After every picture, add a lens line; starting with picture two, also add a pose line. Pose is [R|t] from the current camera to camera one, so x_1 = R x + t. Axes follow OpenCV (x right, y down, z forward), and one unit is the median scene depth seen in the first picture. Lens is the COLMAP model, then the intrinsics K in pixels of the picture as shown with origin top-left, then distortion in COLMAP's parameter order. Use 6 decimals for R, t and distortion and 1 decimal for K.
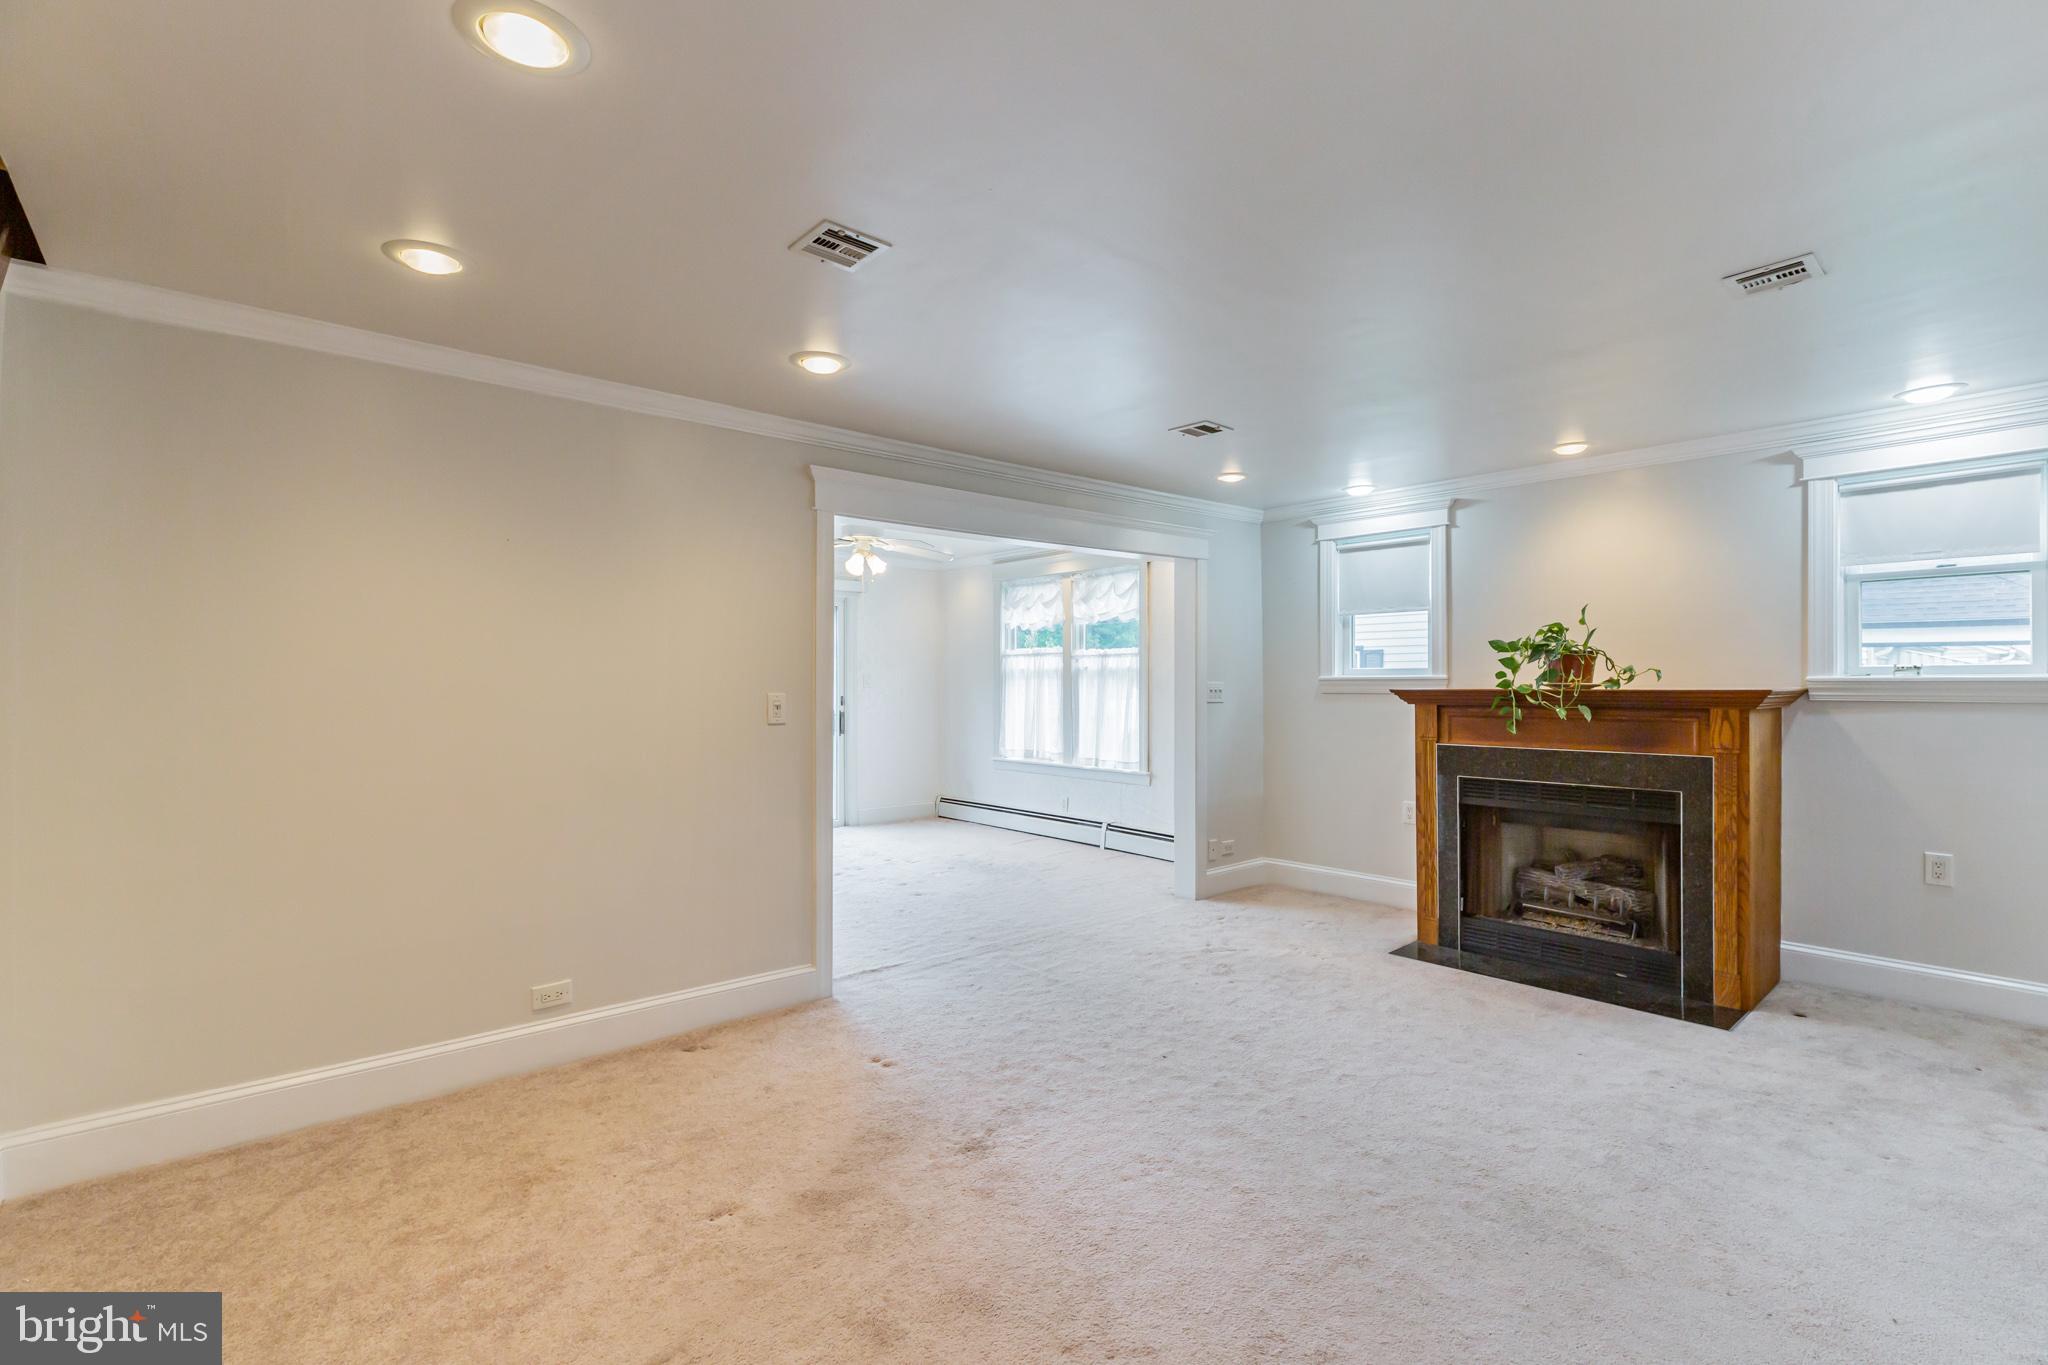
lens RADIAL K [[909.8, 0, 1036.2], [0, 909.8, 682.0], [0, 0, 1]] dist [-0.000693, 0.000095]
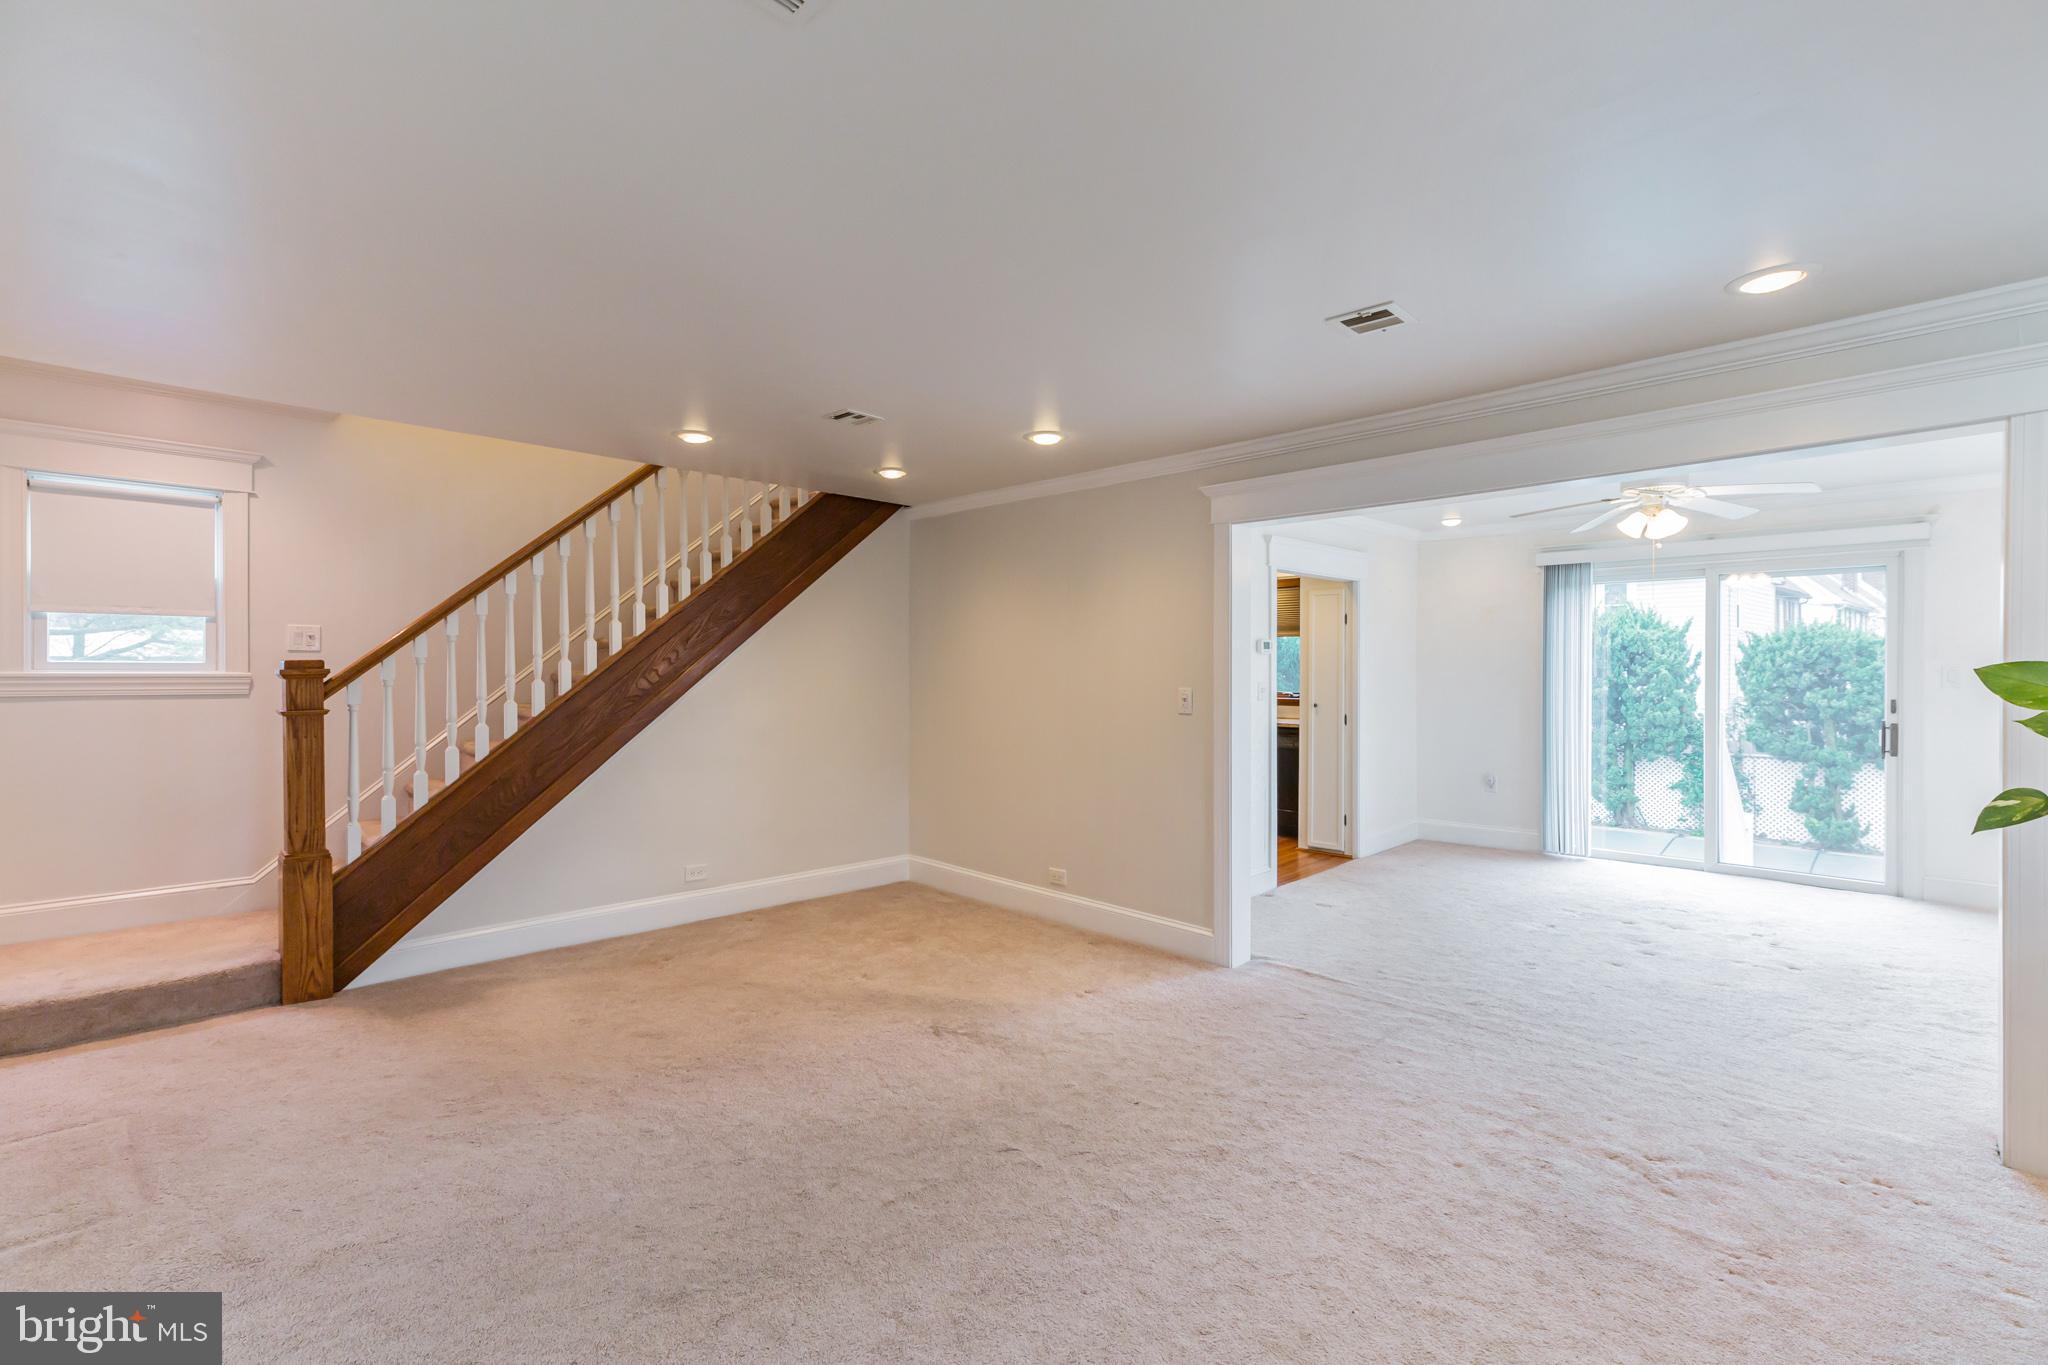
lens RADIAL K [[909.8, 0, 1036.7], [0, 909.8, 675.8], [0, 0, 1]] dist [-0.000693, 0.000095]
pose [[0.090032, 0.008619, -0.995902, 0.802711], [-0.002853, 0.999961, 0.008396, -0.011615], [0.995935, 0.002085, 0.090053, 0.647037]]
